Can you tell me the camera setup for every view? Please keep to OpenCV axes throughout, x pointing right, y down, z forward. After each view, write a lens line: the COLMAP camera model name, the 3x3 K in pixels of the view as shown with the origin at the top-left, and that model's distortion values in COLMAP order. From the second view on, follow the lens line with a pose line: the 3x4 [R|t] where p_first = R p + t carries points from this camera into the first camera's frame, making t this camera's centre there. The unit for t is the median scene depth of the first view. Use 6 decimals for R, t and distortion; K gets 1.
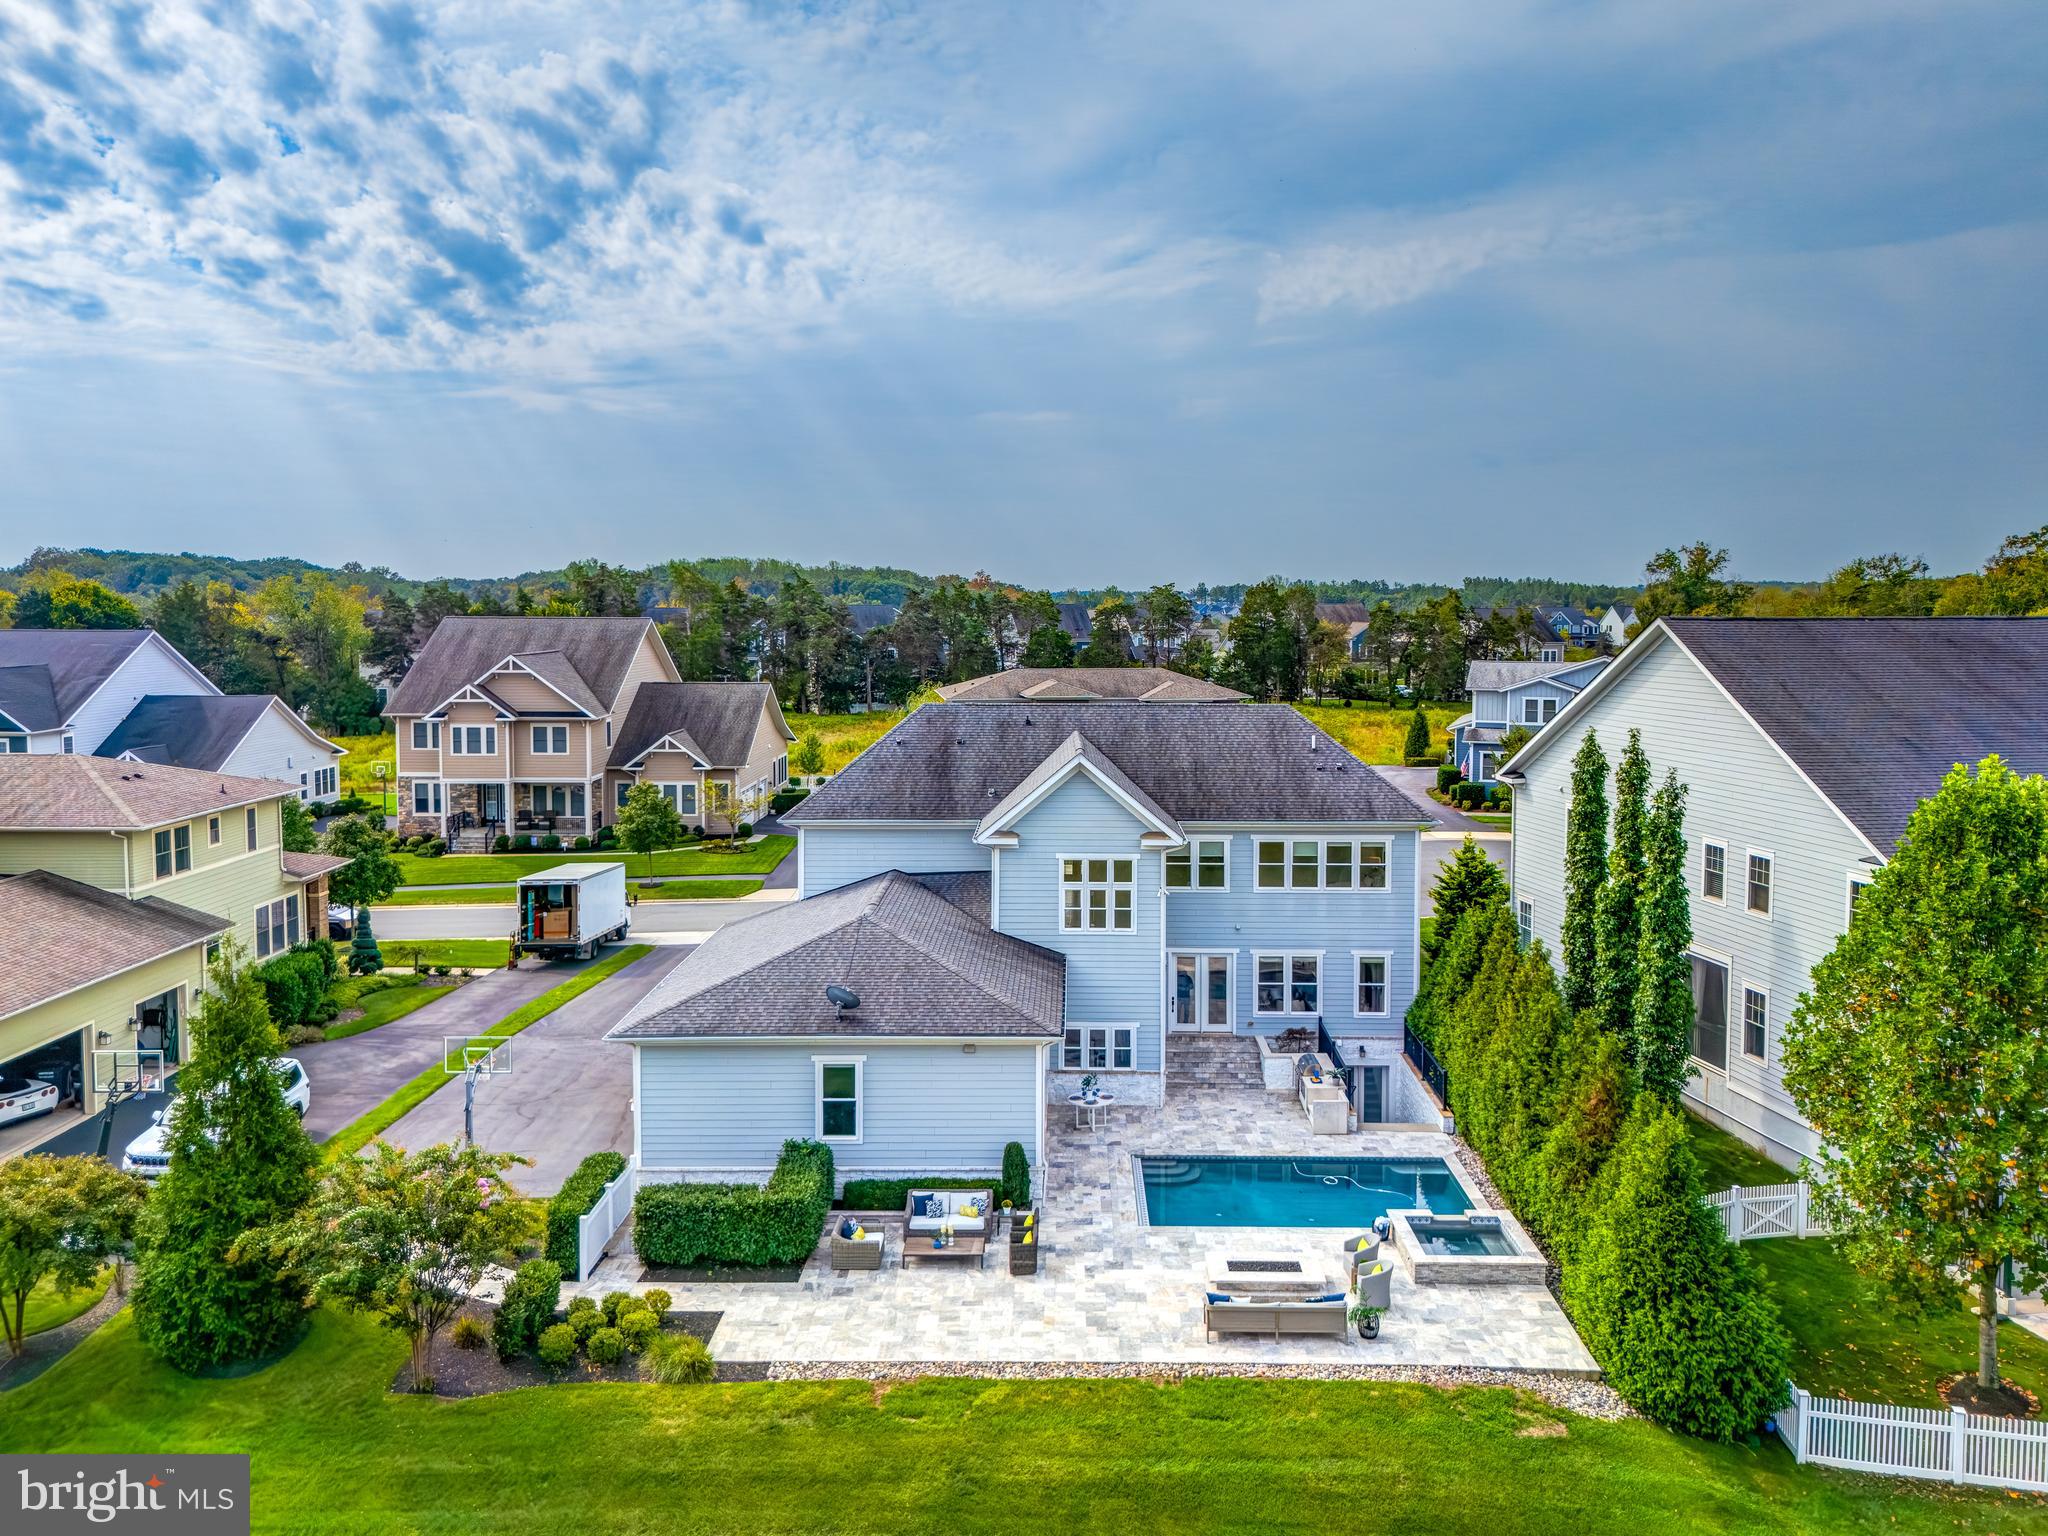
lens RADIAL K [[1516.8, 0, 1058.2], [0, 1516.8, 636.4], [0, 0, 1]] dist [0.070736, -0.066079]
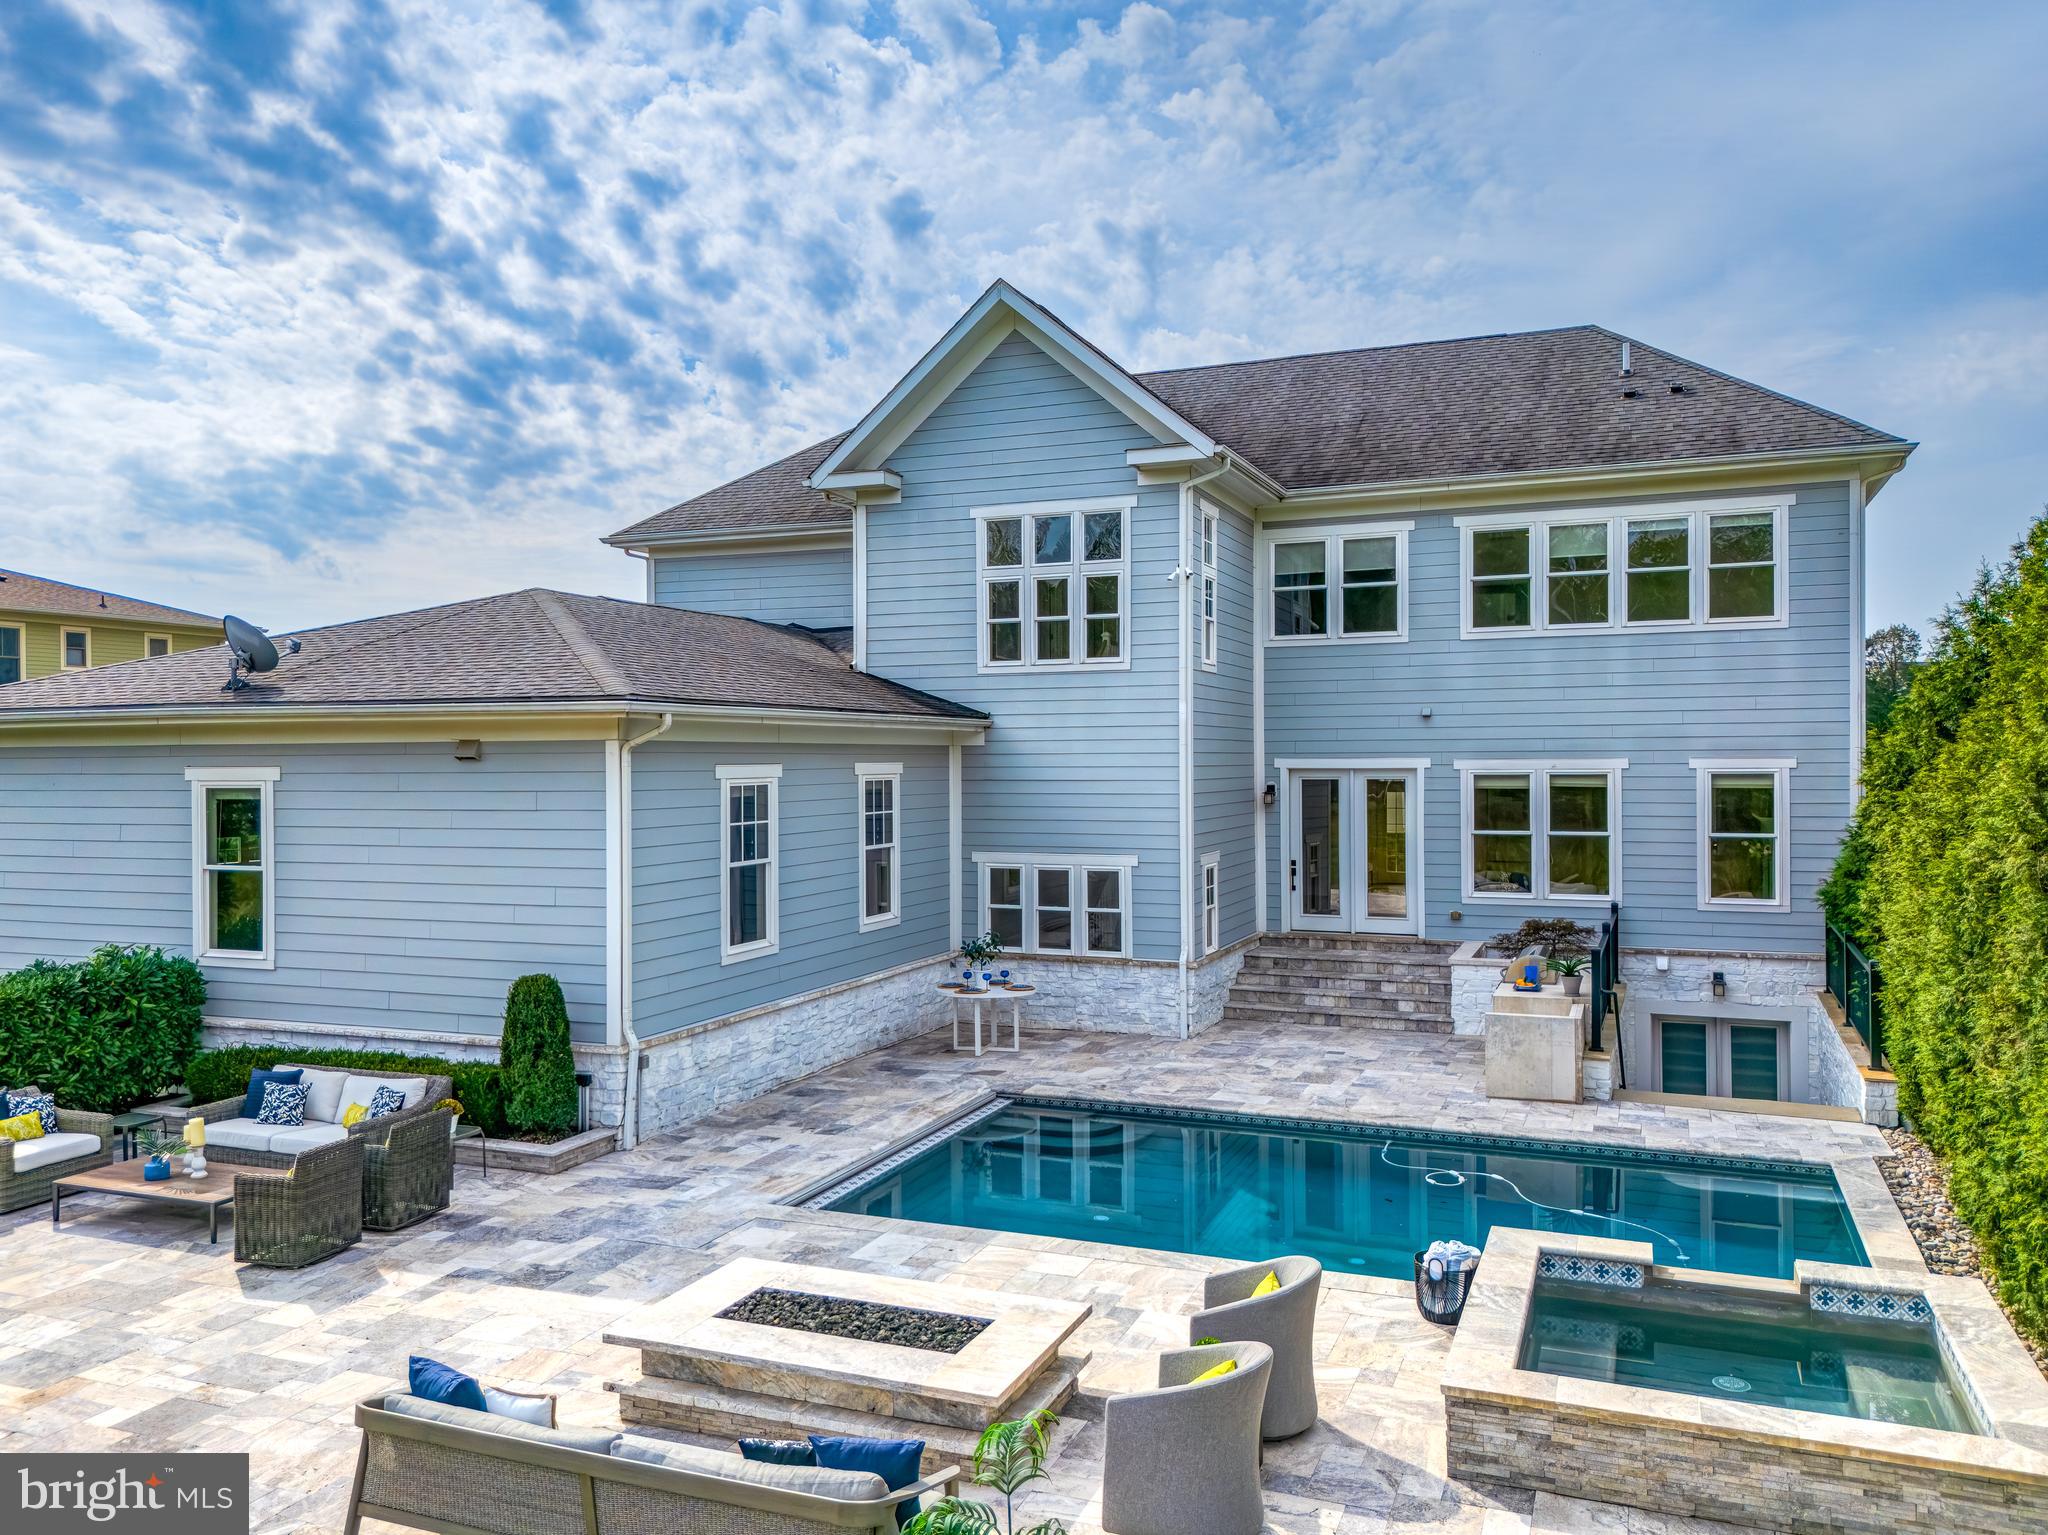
lens RADIAL K [[1498.2, 0, 1024.0], [0, 1498.2, 767.5], [0, 0, 1]] dist [0.113517, -0.130496]
pose [[0.927525, -0.009545, -0.373640, 0.219061], [0.003375, 0.999847, -0.017163, 0.265465], [0.373747, 0.014658, 0.927415, 0.635216]]
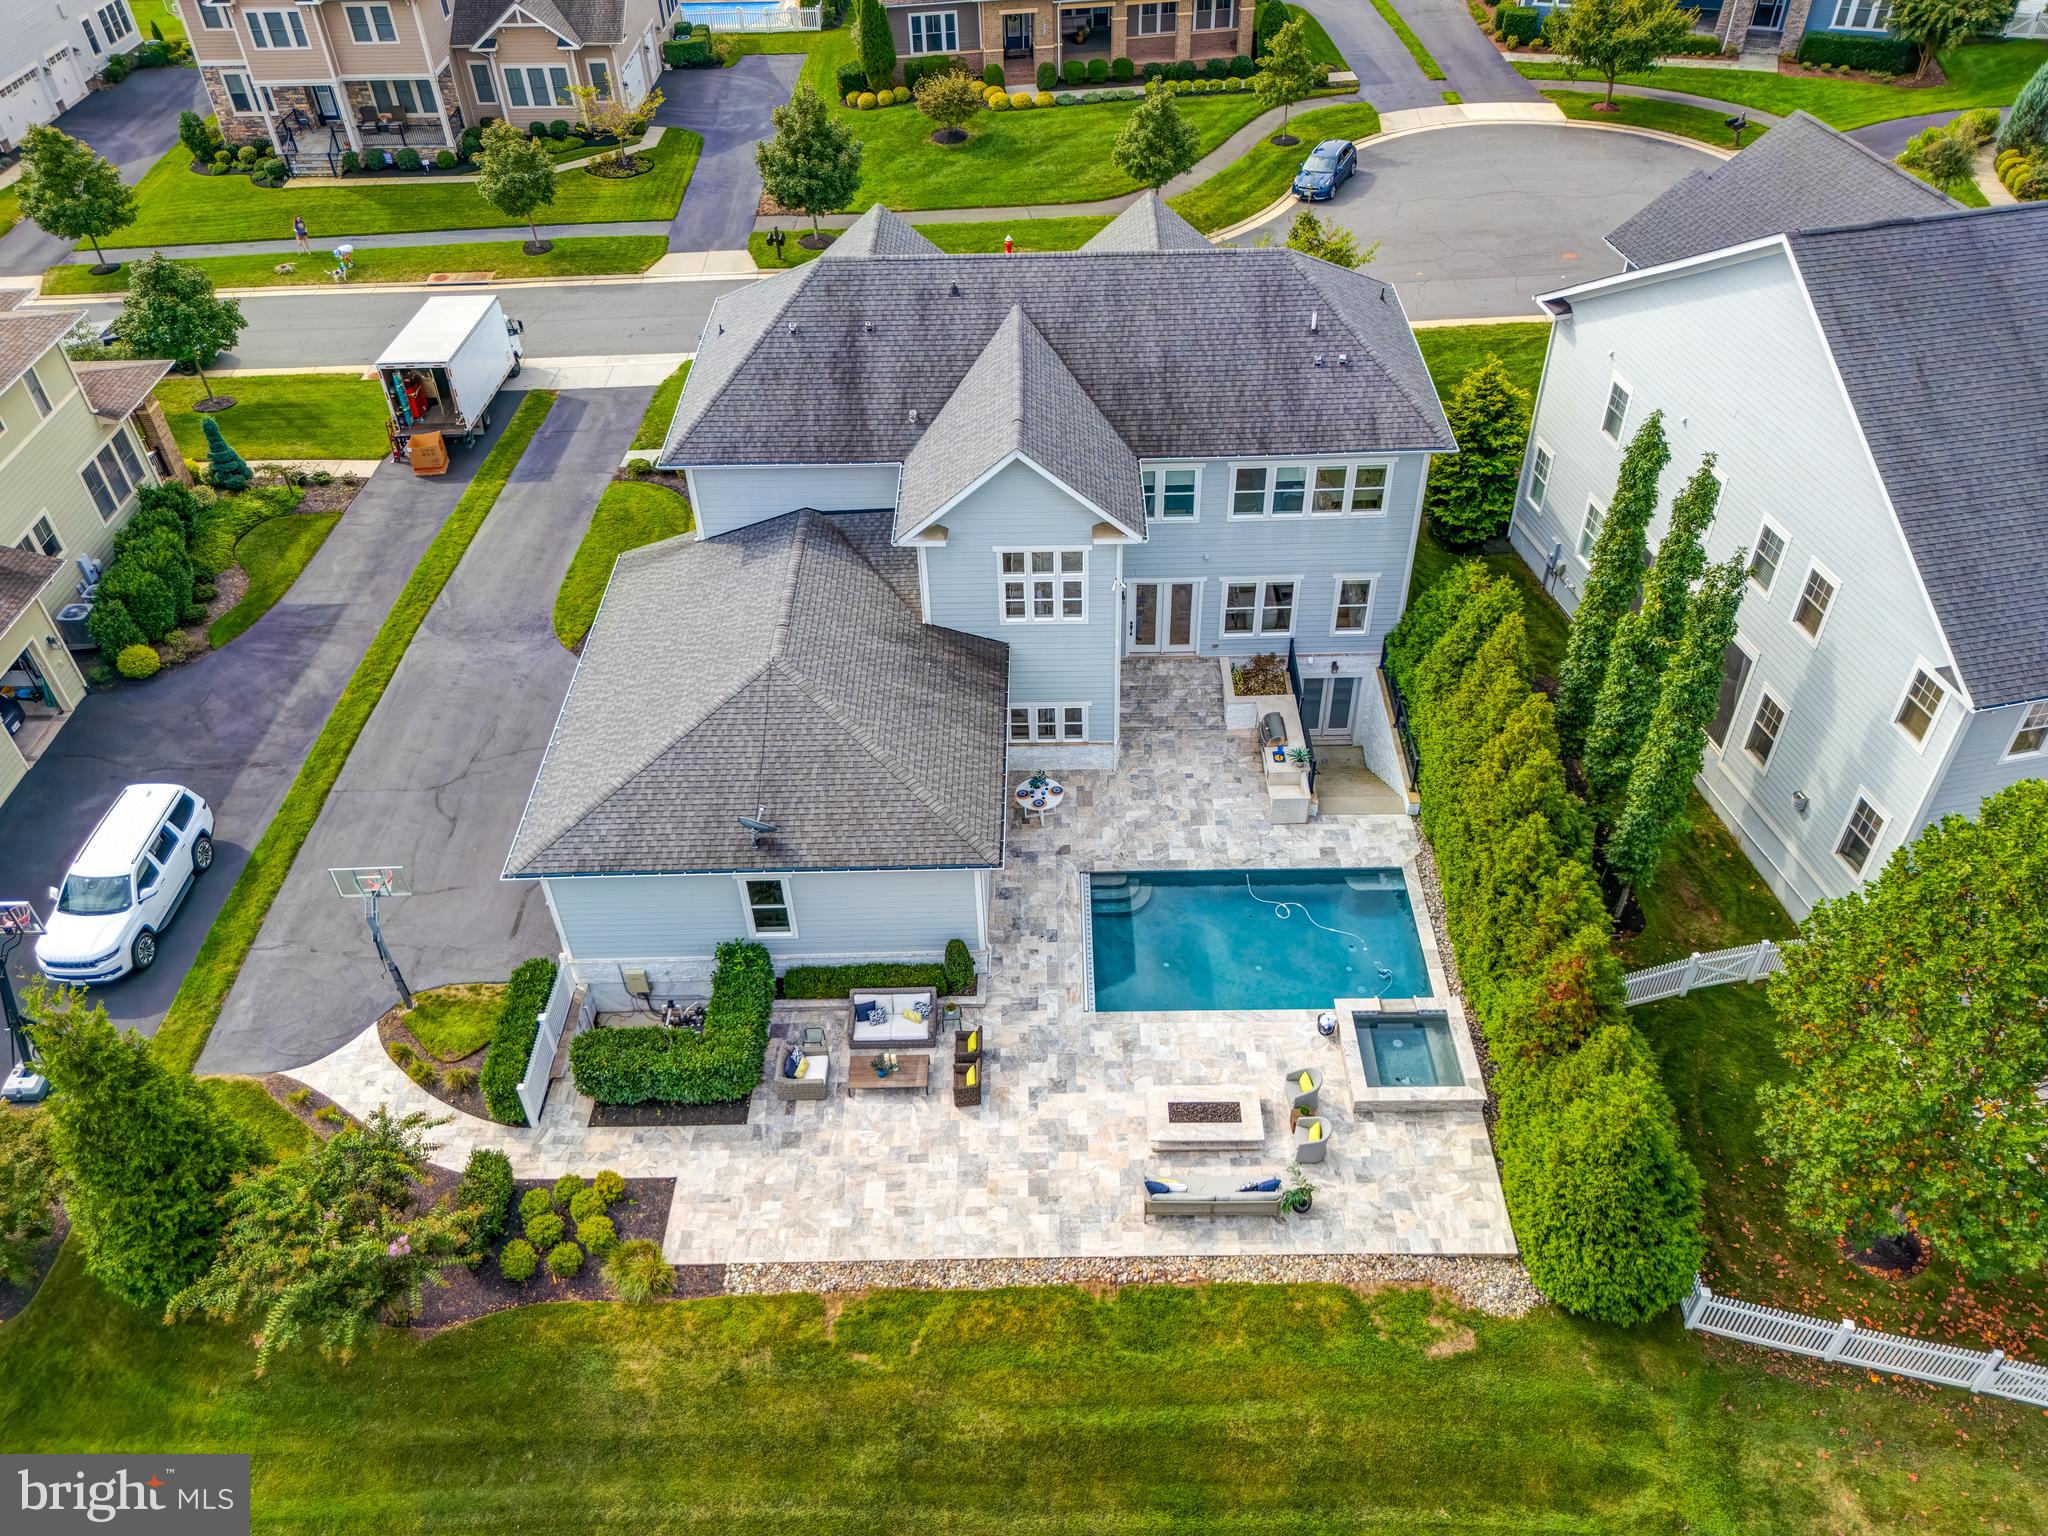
lens RADIAL K [[1566.0, 0, 1043.7], [0, 1566.0, 717.9], [0, 0, 1]] dist [0.074644, -0.090443]
pose [[0.999705, -0.023739, -0.005231, 0.033115], [0.021898, 0.786043, 0.617784, -0.363688], [-0.010554, -0.617716, 0.786331, 0.287594]]
